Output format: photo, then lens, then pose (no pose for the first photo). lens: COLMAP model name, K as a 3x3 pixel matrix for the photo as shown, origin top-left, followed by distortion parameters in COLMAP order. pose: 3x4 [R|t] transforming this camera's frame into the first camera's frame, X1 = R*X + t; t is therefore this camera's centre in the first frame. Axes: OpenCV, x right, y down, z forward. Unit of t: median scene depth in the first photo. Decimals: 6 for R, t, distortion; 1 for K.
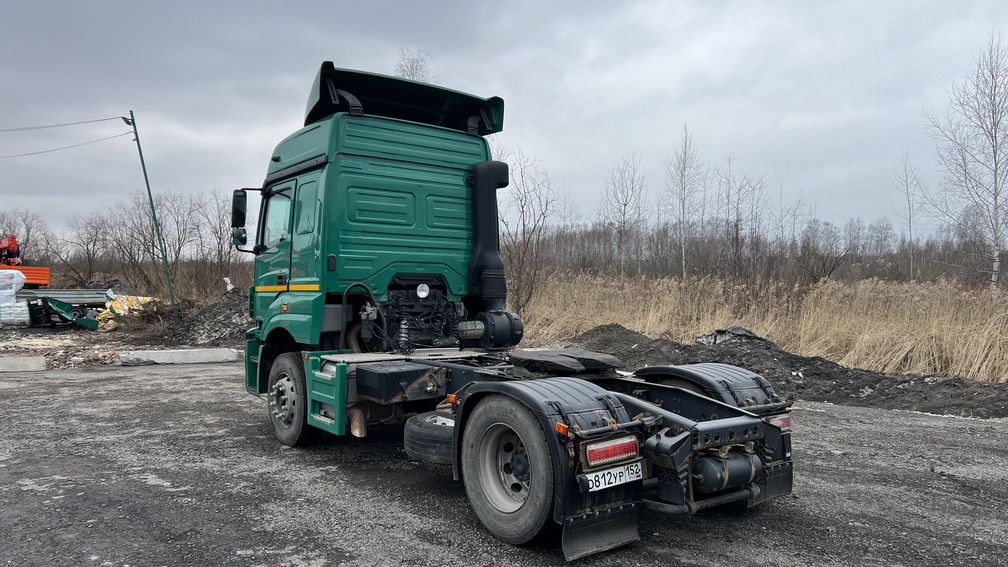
lens RADIAL K [[759.1, 0, 499.0], [0, 759.1, 282.6], [0, 0, 1]] dist [0.046829, -0.008894]
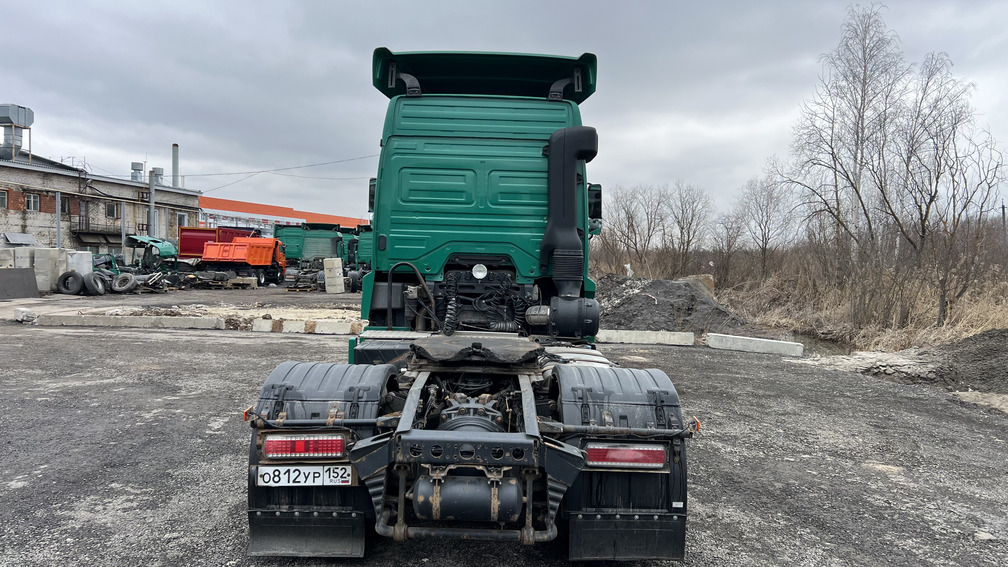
lens RADIAL K [[759.1, 0, 504.1], [0, 759.1, 284.1], [0, 0, 1]] dist [0.046829, -0.008894]
pose [[0.790111, 0.023550, -0.612511, 0.511454], [-0.014049, 0.999695, 0.020314, 0.007033], [0.612803, -0.007446, 0.790201, 0.261743]]
